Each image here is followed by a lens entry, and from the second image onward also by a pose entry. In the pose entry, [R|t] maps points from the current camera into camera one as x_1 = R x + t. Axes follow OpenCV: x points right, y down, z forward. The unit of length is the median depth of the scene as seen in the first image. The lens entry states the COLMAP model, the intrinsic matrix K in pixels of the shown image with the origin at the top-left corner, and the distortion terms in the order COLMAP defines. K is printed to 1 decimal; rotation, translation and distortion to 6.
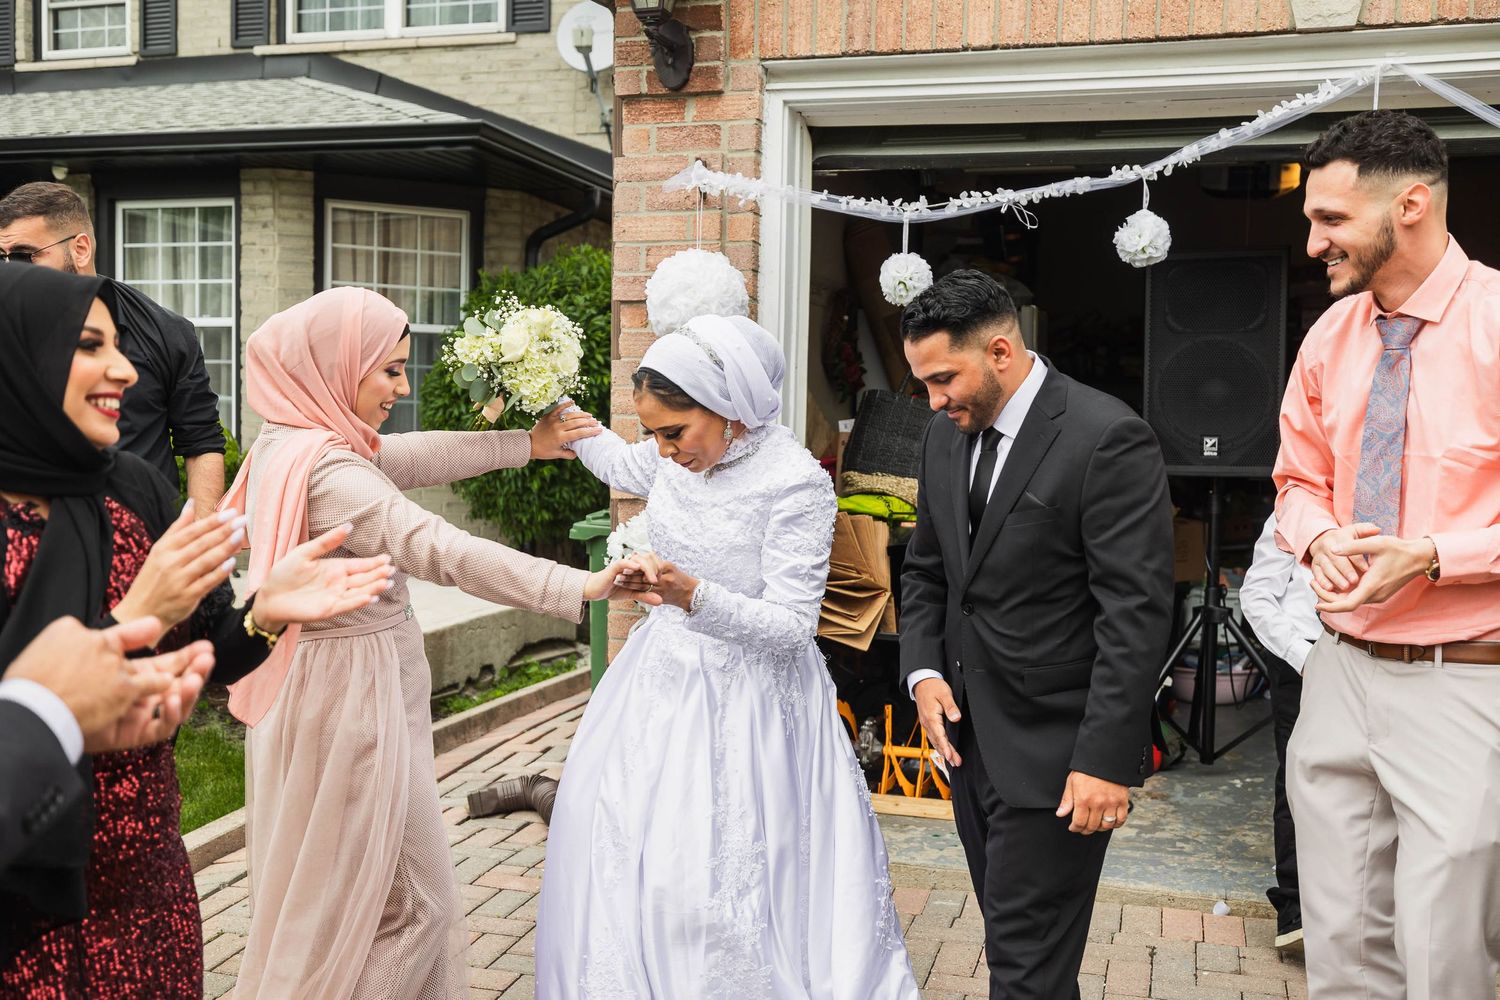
lens RADIAL K [[1514.8, 0, 734.3], [0, 1514.8, 510.3], [0, 0, 1]] dist [0.017466, 0.000000]
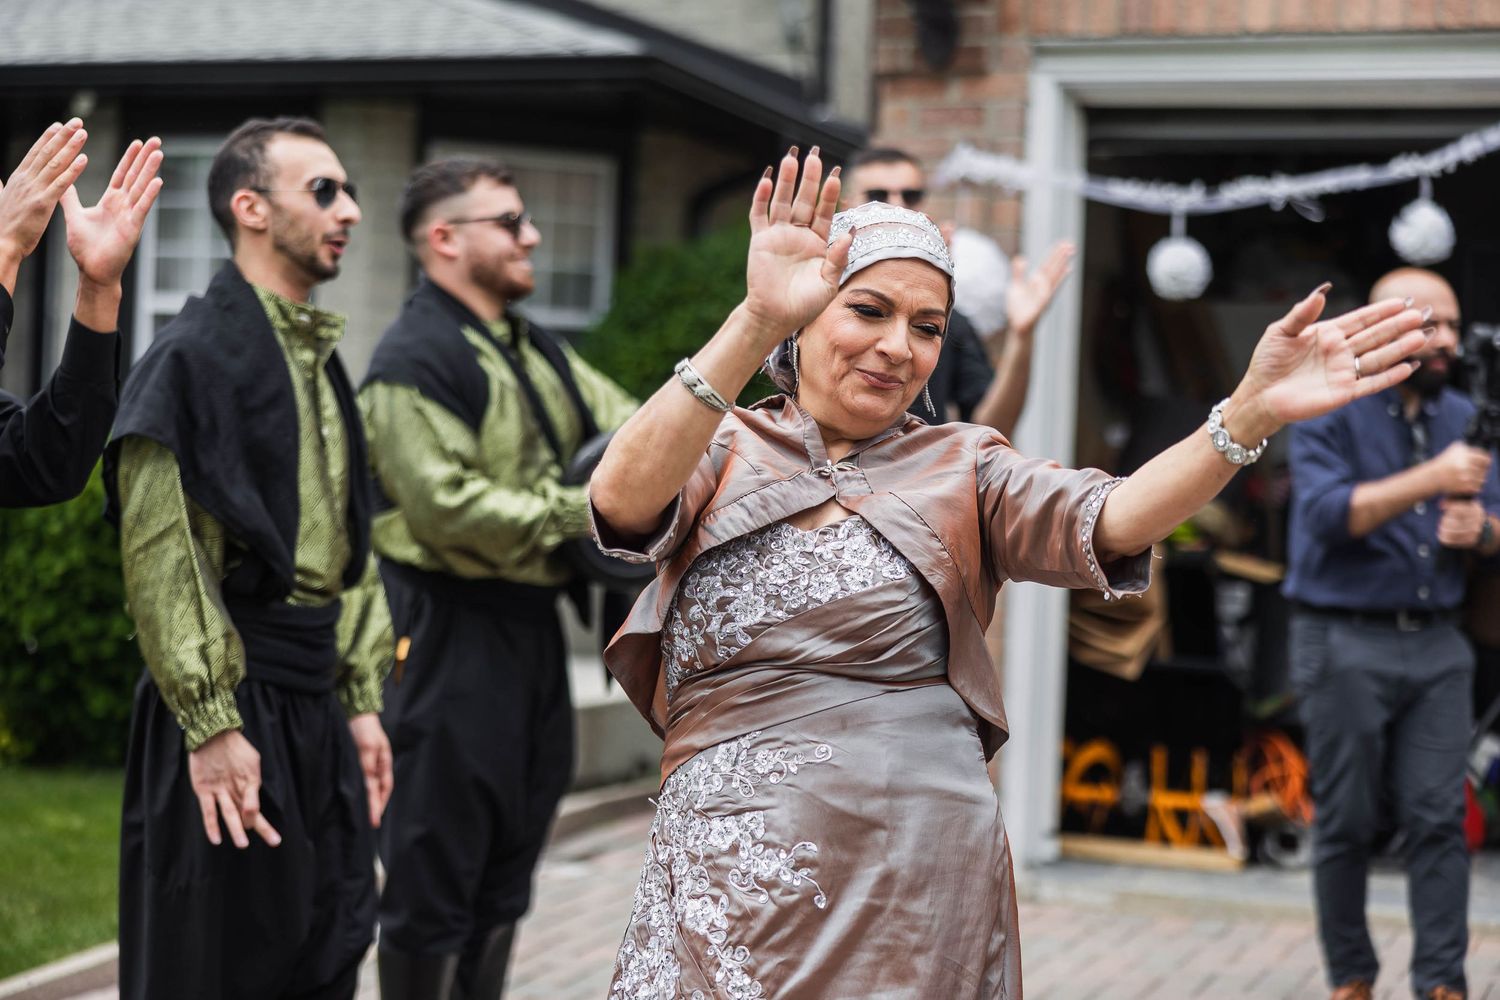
lens RADIAL K [[2902.2, 0, 744.9], [0, 2902.2, 512.7], [0, 0, 1]] dist [0.043158, 0.000000]
pose [[0.997223, 0.026583, -0.069562, -0.028198], [-0.030932, 0.997584, -0.062208, 0.121819], [0.067741, 0.064187, 0.995636, -0.820719]]
